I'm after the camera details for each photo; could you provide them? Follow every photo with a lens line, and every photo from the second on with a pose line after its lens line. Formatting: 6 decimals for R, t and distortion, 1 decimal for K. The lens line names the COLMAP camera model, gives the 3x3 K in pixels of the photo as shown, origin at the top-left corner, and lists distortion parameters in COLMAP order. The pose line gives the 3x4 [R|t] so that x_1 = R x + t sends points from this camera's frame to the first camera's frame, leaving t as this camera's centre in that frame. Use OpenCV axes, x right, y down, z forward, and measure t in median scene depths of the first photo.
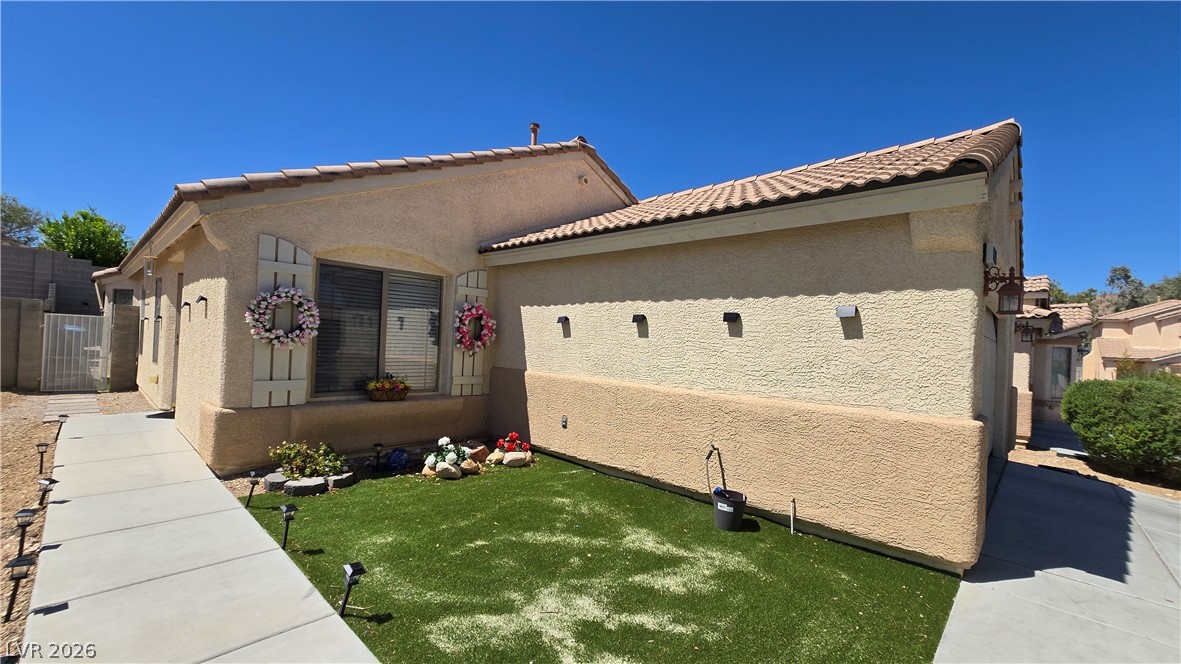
lens RADIAL K [[481.6, 0, 590.6], [0, 481.6, 340.7], [0, 0, 1]] dist [-0.001928, -0.000175]
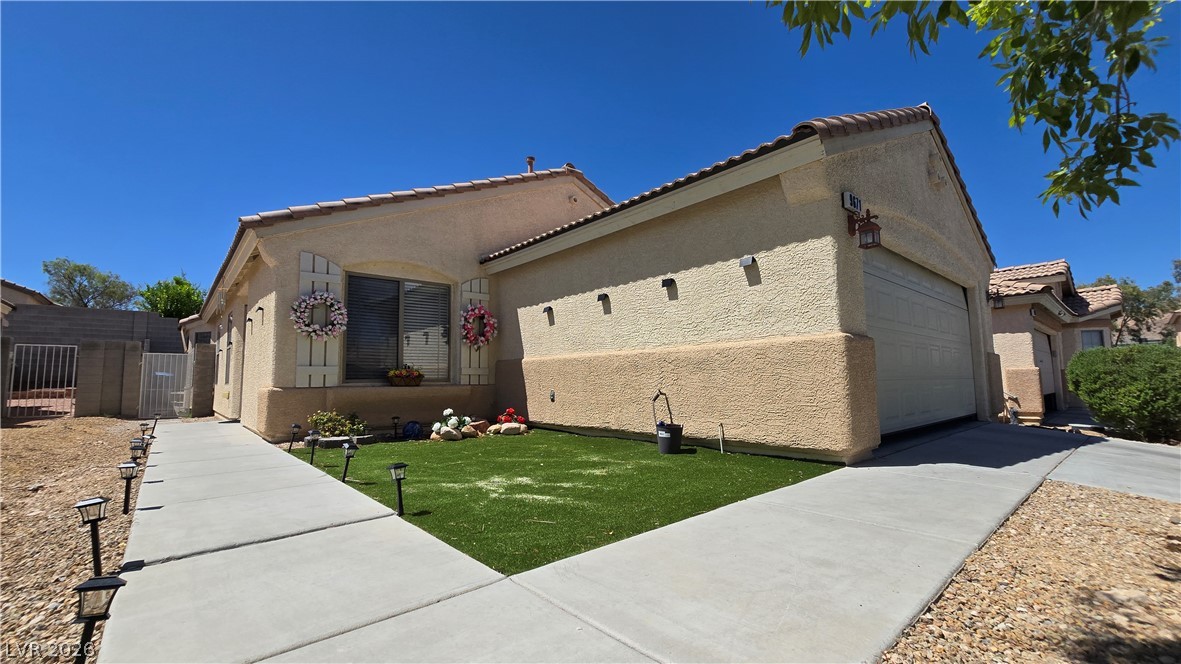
lens RADIAL K [[481.6, 0, 590.6], [0, 481.6, 340.7], [0, 0, 1]] dist [-0.001928, -0.000175]
pose [[0.993553, -0.067126, -0.091359, 0.170170], [0.059380, 0.994608, -0.085018, 0.157208], [0.096573, 0.079045, 0.992182, -0.169200]]
